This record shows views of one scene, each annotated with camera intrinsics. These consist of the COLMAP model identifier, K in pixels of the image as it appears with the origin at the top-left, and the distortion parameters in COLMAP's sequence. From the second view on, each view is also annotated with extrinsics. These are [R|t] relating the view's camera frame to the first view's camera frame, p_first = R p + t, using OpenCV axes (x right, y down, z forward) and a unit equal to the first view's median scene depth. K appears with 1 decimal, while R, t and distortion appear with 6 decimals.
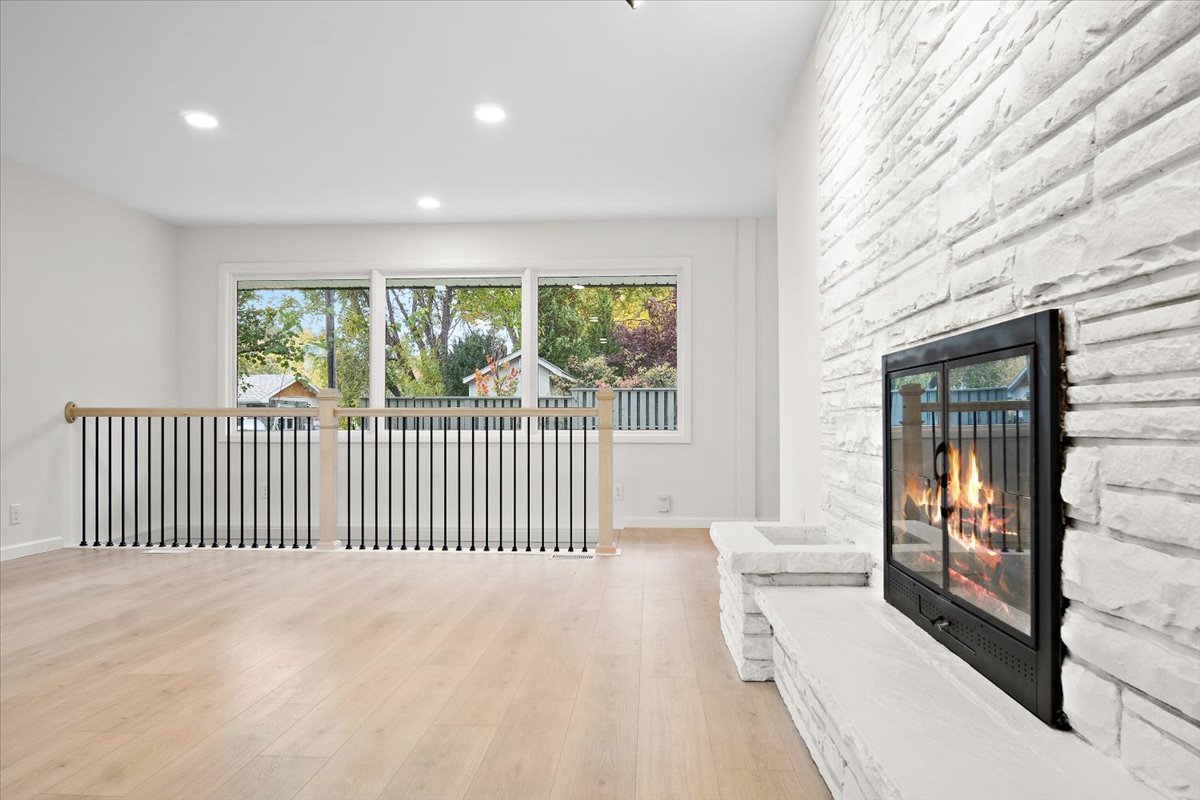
lens RADIAL K [[811.1, 0, 597.9], [0, 811.1, 419.4], [0, 0, 1]] dist [-0.002353, -0.004923]
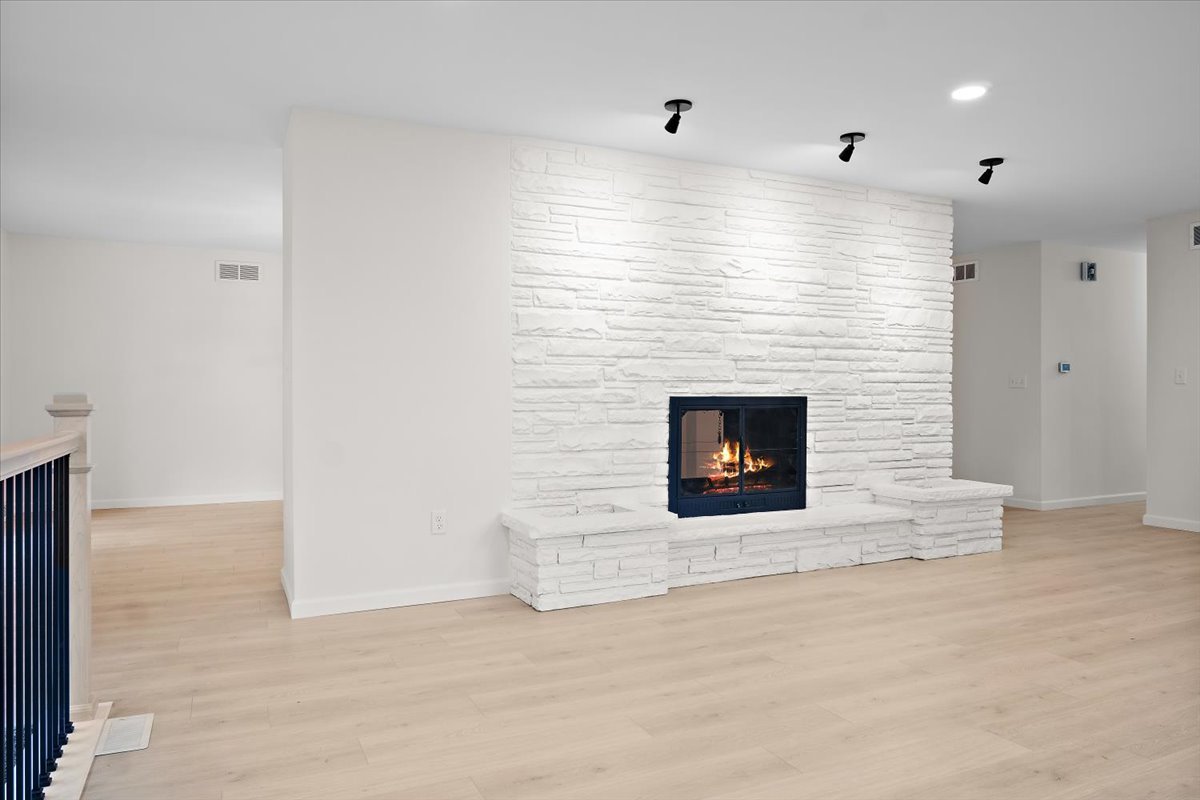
lens RADIAL K [[811.1, 0, 593.9], [0, 811.1, 392.7], [0, 0, 1]] dist [-0.002353, -0.004923]
pose [[-0.487391, -0.003089, 0.873178, -0.588921], [-0.005863, 0.999983, 0.000265, -0.039294], [-0.873164, -0.004991, -0.487401, 0.973600]]
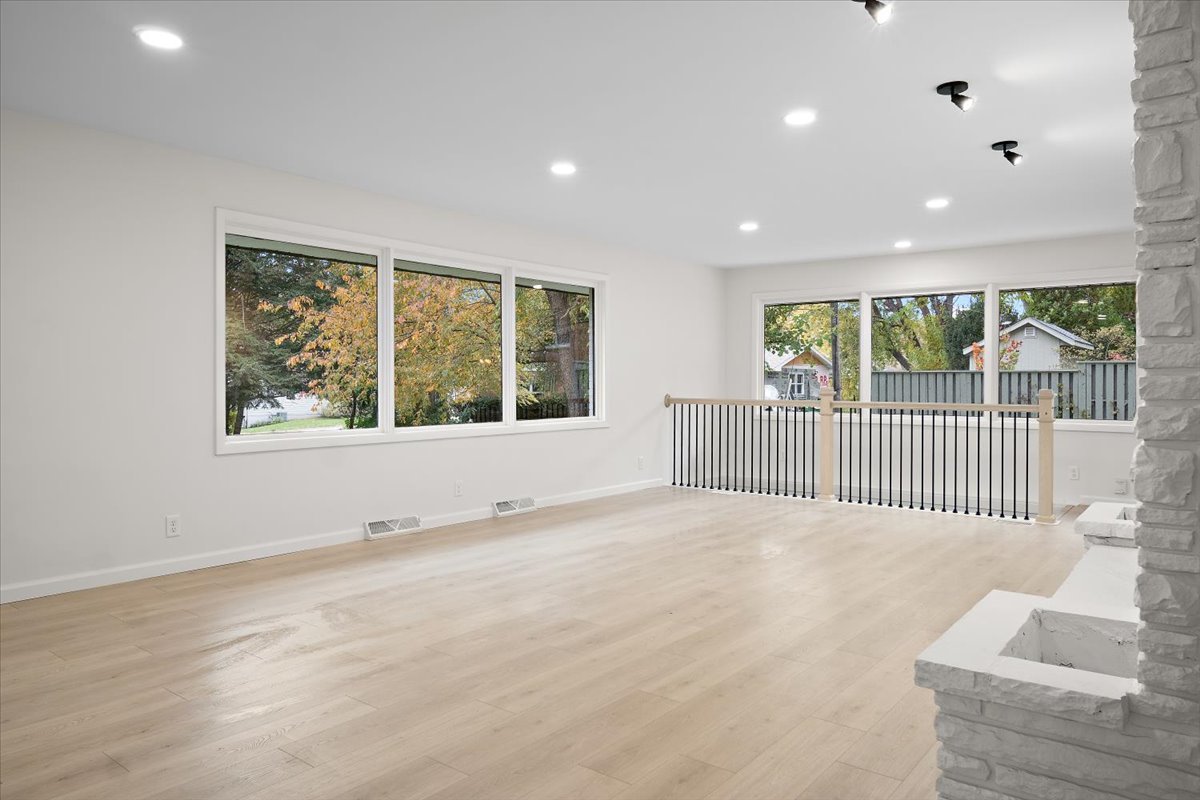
lens RADIAL K [[811.1, 0, 604.0], [0, 811.1, 387.7], [0, 0, 1]] dist [-0.002353, -0.004923]
pose [[0.825548, 0.007179, -0.564287, 0.146750], [-0.001037, 0.999937, 0.011204, -0.052762], [0.564331, -0.008664, 0.825503, -0.390873]]
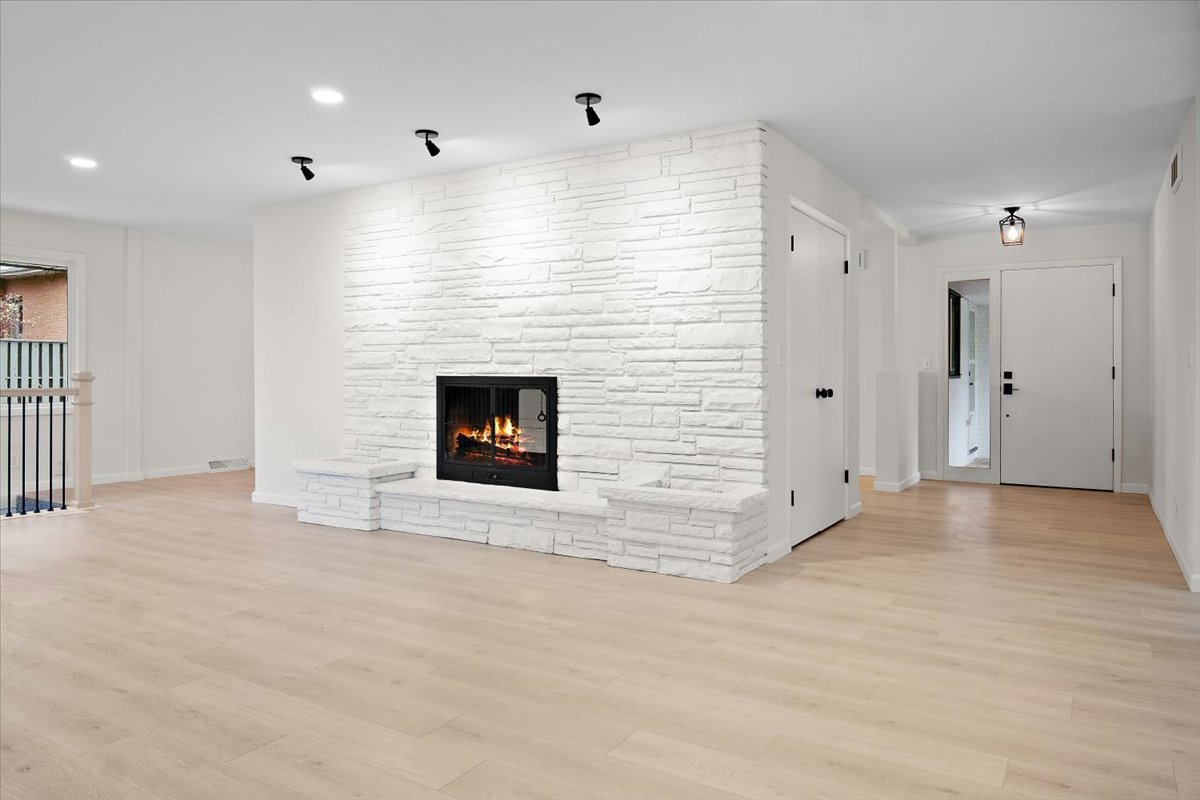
lens RADIAL K [[811.1, 0, 591.8], [0, 811.1, 372.7], [0, 0, 1]] dist [-0.002353, -0.004923]
pose [[0.483669, -0.001364, 0.875250, -0.682234], [-0.005328, 0.999976, 0.004502, -0.045340], [-0.875235, -0.006840, 0.483650, -0.243537]]
